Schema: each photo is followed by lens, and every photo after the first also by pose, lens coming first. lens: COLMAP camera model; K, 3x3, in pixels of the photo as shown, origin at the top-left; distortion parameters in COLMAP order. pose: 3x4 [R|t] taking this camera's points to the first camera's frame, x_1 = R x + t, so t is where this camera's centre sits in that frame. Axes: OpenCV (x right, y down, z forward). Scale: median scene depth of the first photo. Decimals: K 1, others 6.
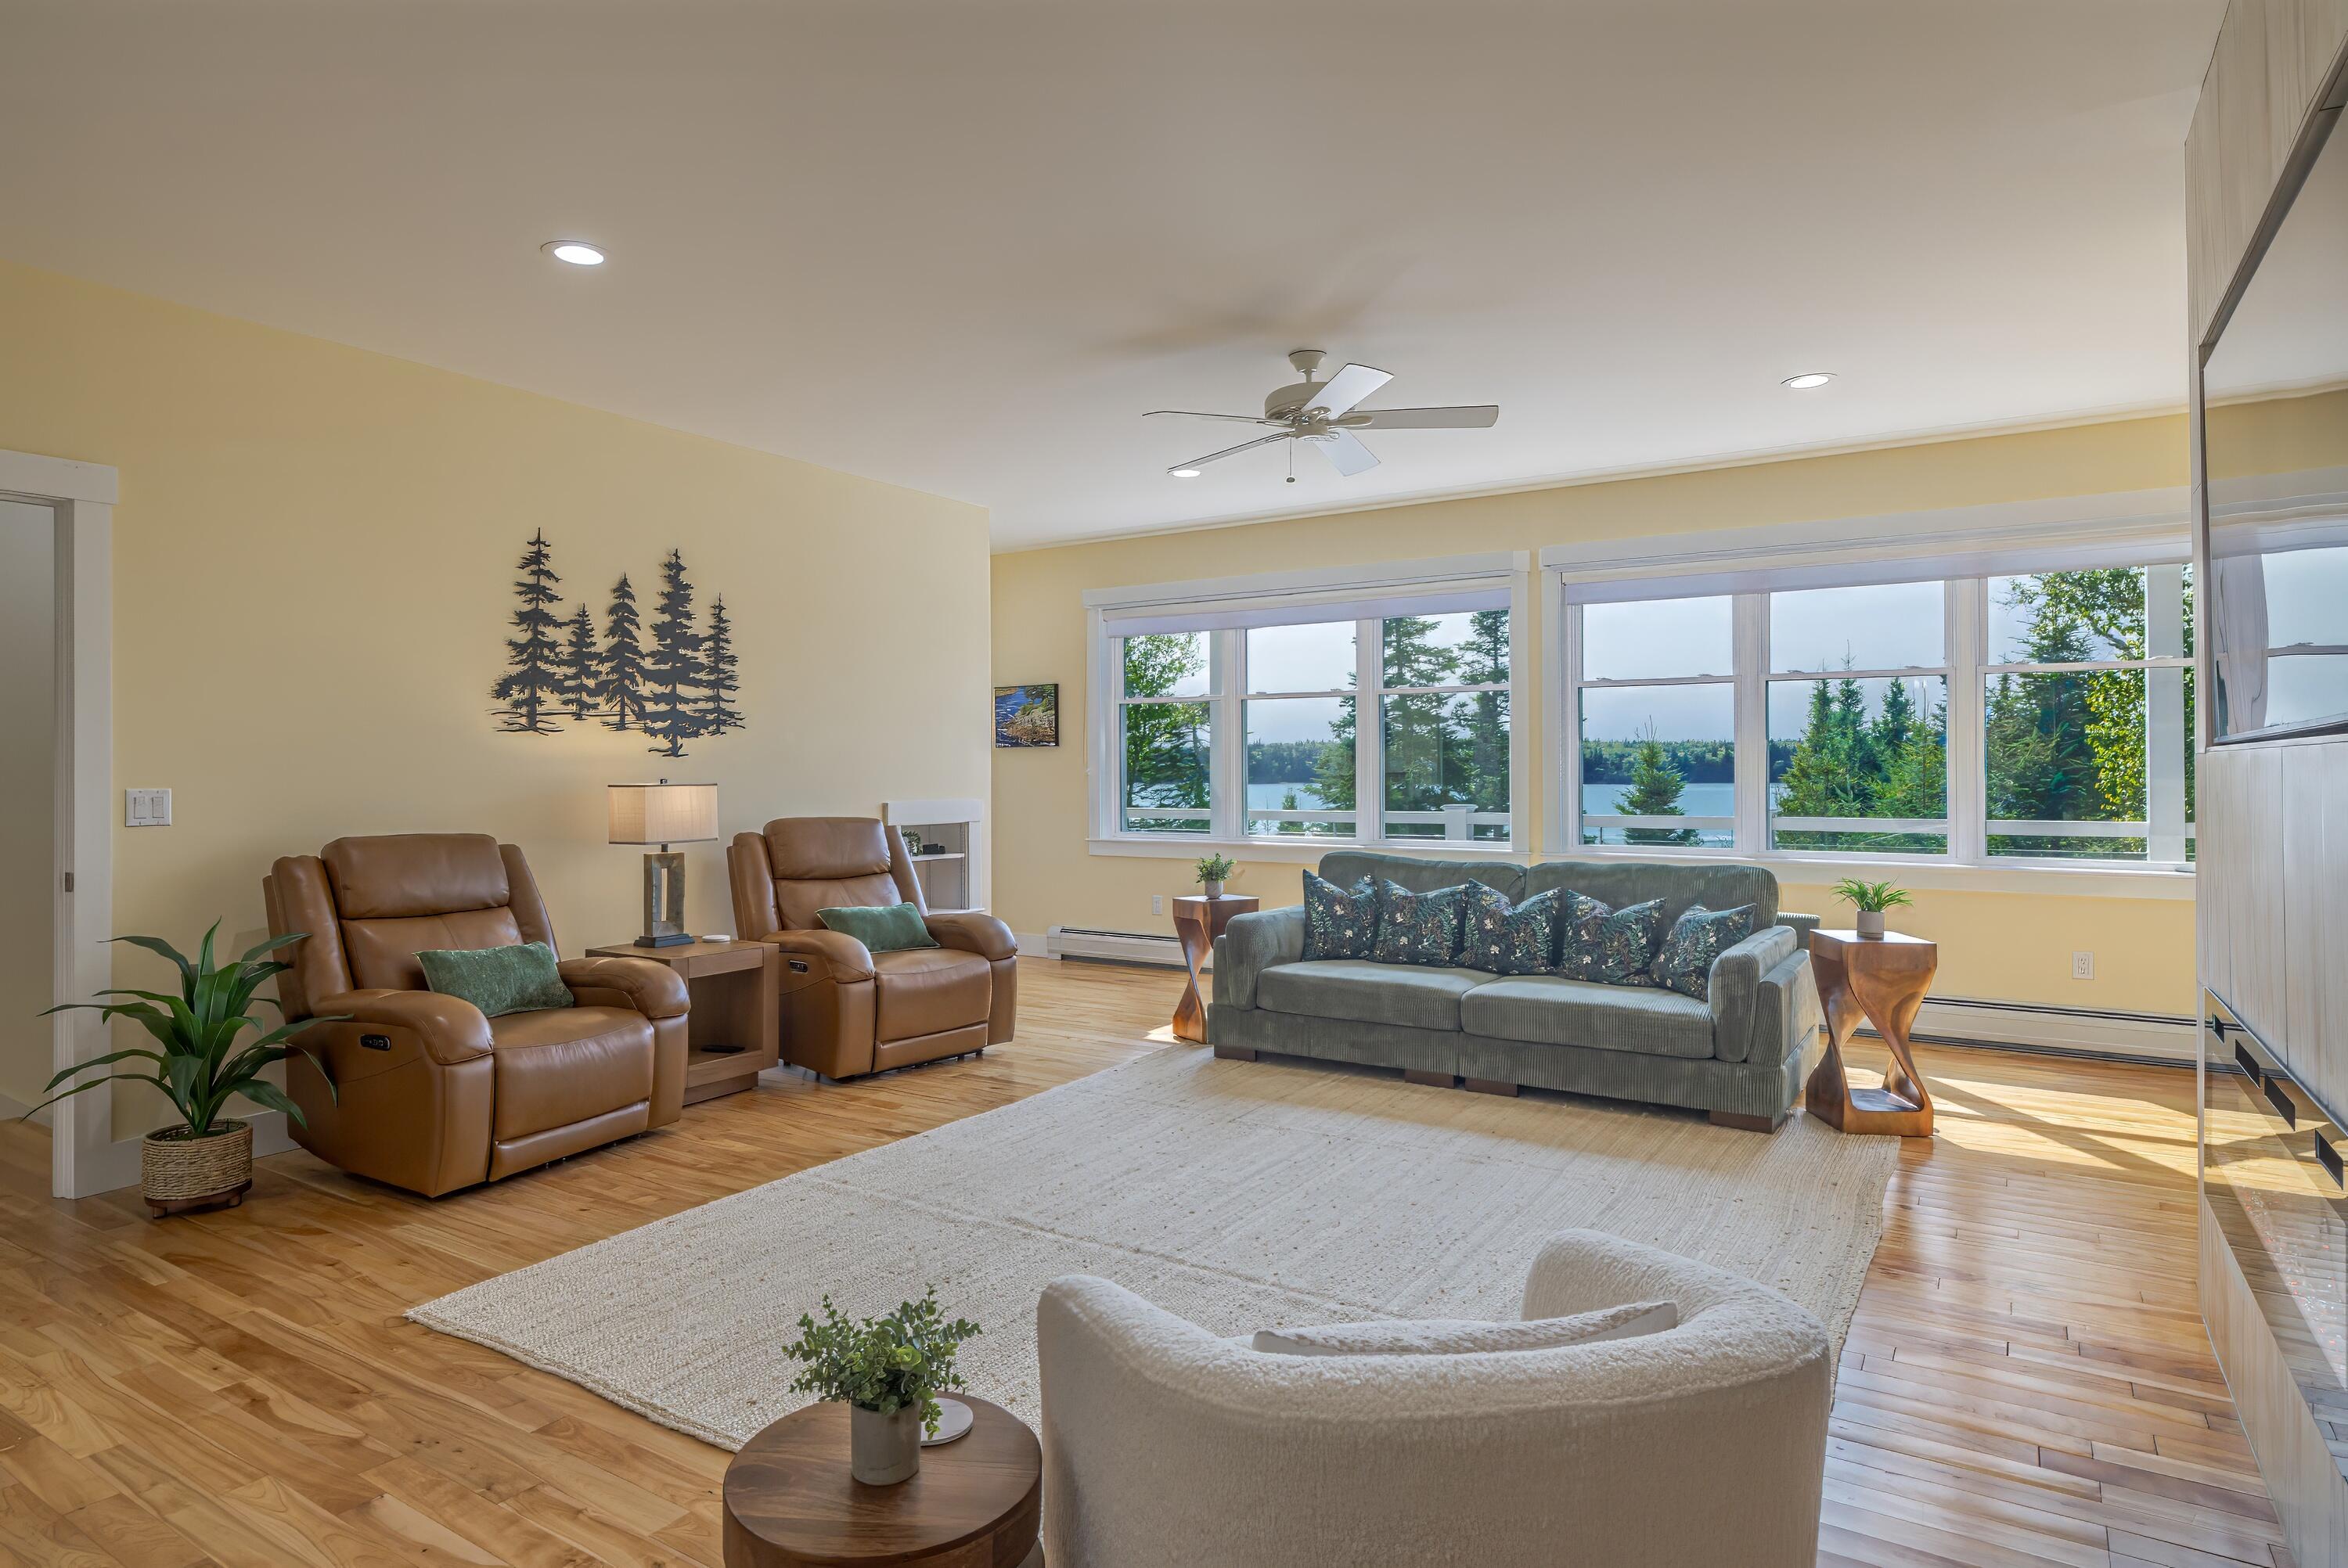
lens RADIAL K [[1305.5, 0, 1174.0], [0, 1305.5, 784.0], [0, 0, 1]] dist [0.000350, 0.000114]
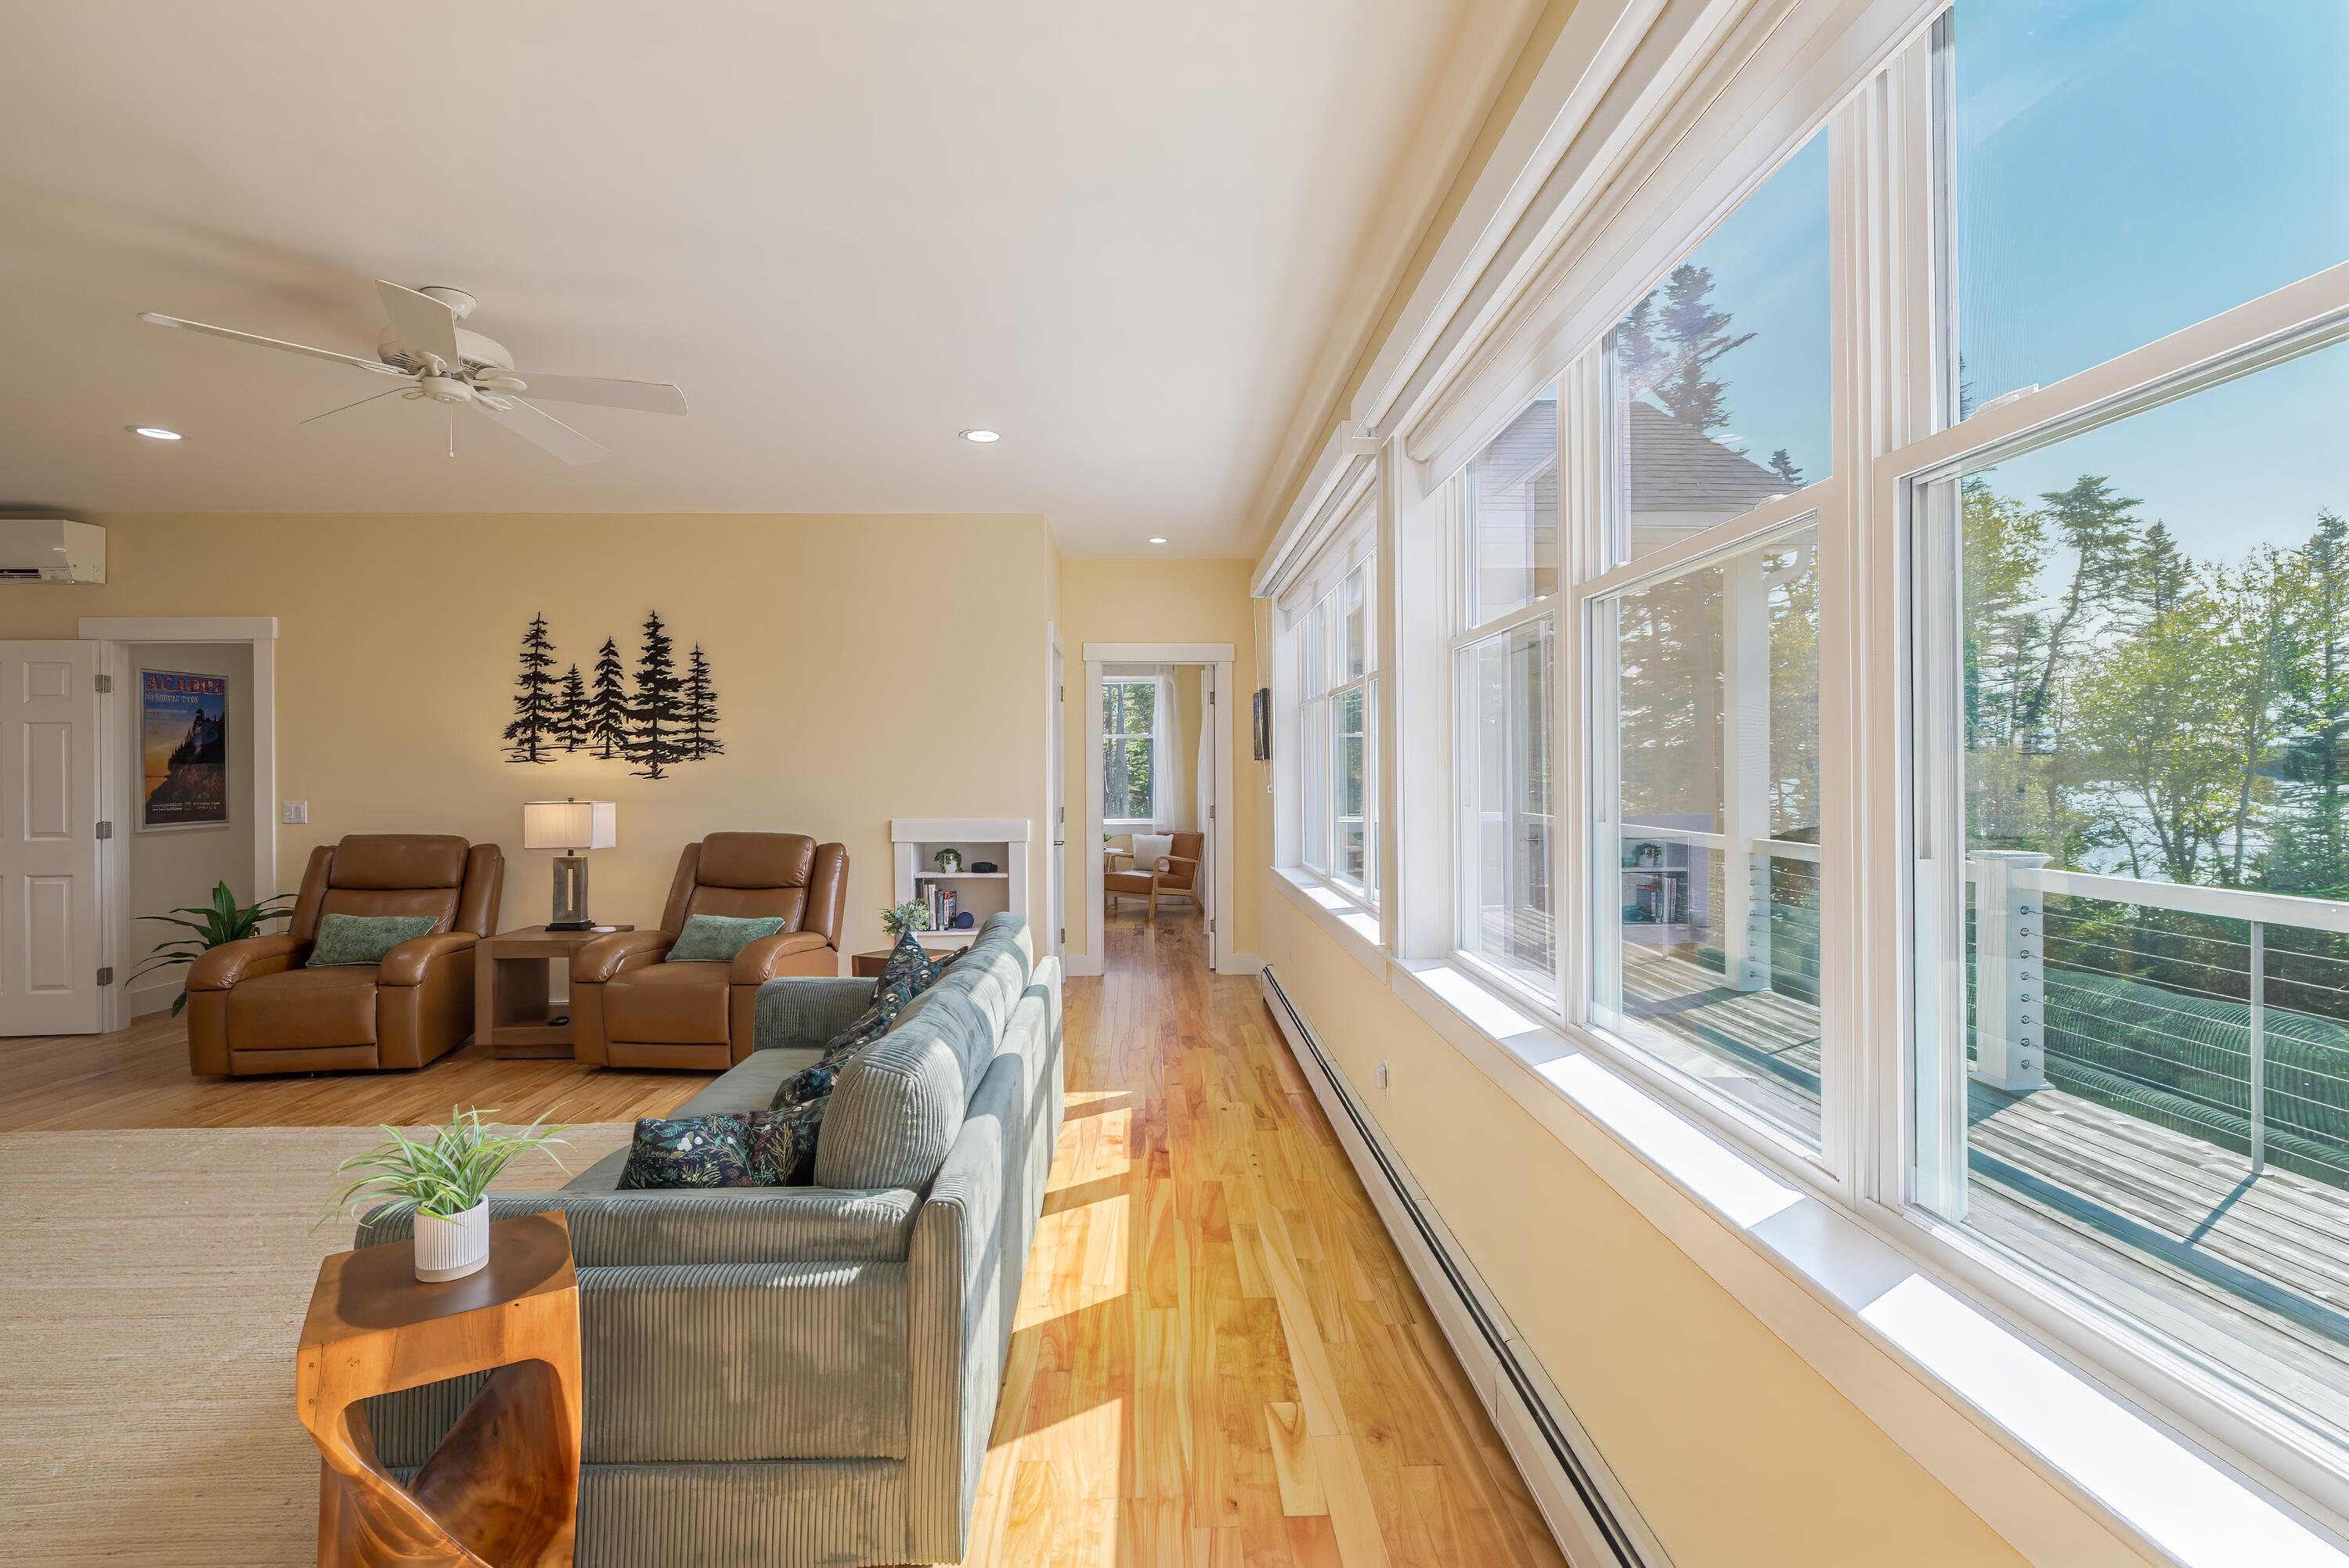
lens RADIAL K [[1137.7, 0, 1172.0], [0, 1137.7, 767.3], [0, 0, 1]] dist [-0.000808, -0.000141]
pose [[0.558649, -0.000016, -0.829404, 0.811891], [-0.006955, 0.999965, -0.004704, -0.031288], [0.829375, 0.008397, 0.558630, 0.834557]]
